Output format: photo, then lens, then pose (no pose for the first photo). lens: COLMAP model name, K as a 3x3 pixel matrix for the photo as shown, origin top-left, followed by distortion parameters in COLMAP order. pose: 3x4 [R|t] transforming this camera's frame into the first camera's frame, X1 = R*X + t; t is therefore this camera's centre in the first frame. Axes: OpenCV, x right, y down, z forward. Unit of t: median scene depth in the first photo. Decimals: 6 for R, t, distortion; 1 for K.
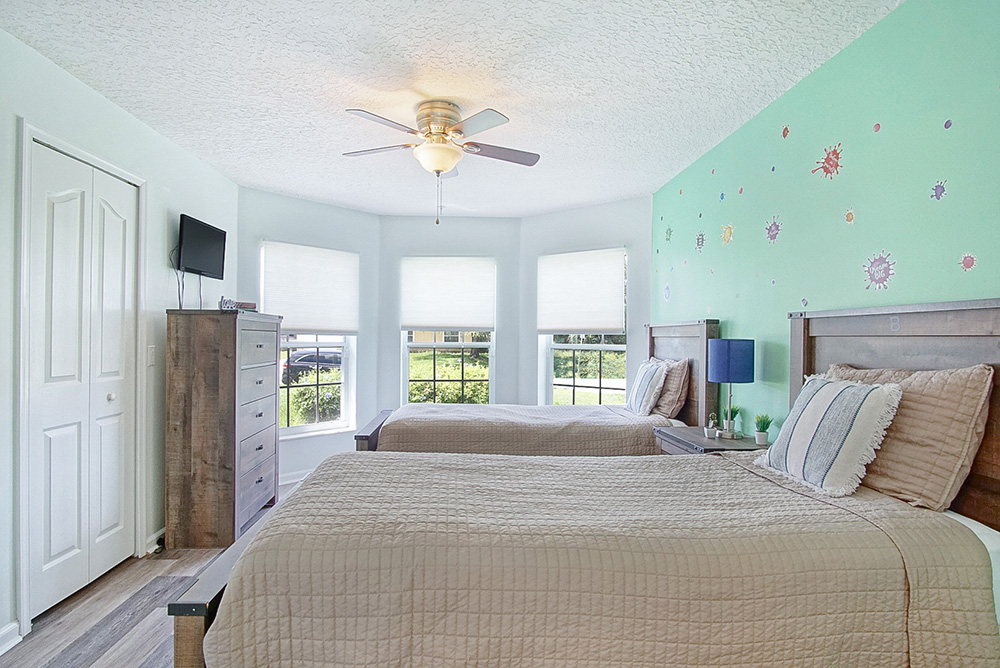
lens RADIAL K [[534.2, 0, 497.6], [0, 534.2, 334.4], [0, 0, 1]] dist [-0.006949, -0.001096]
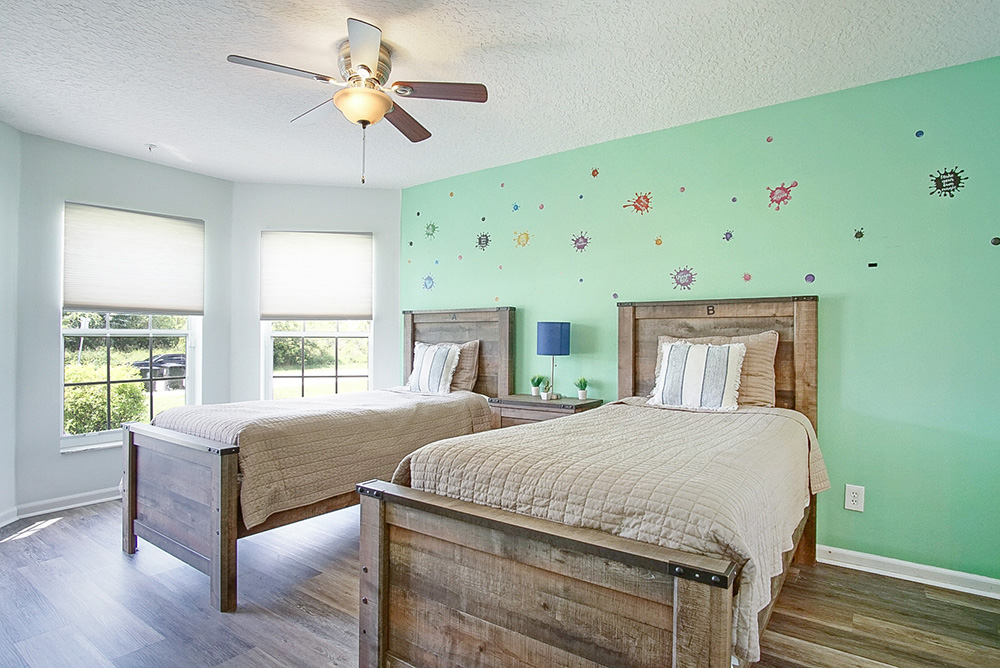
lens RADIAL K [[534.2, 0, 497.4], [0, 534.2, 336.2], [0, 0, 1]] dist [-0.006949, -0.001096]
pose [[0.637796, -0.002583, 0.770201, -0.641028], [-0.003888, 0.999971, 0.006573, 0.035112], [-0.770196, -0.007187, 0.637767, 0.282692]]
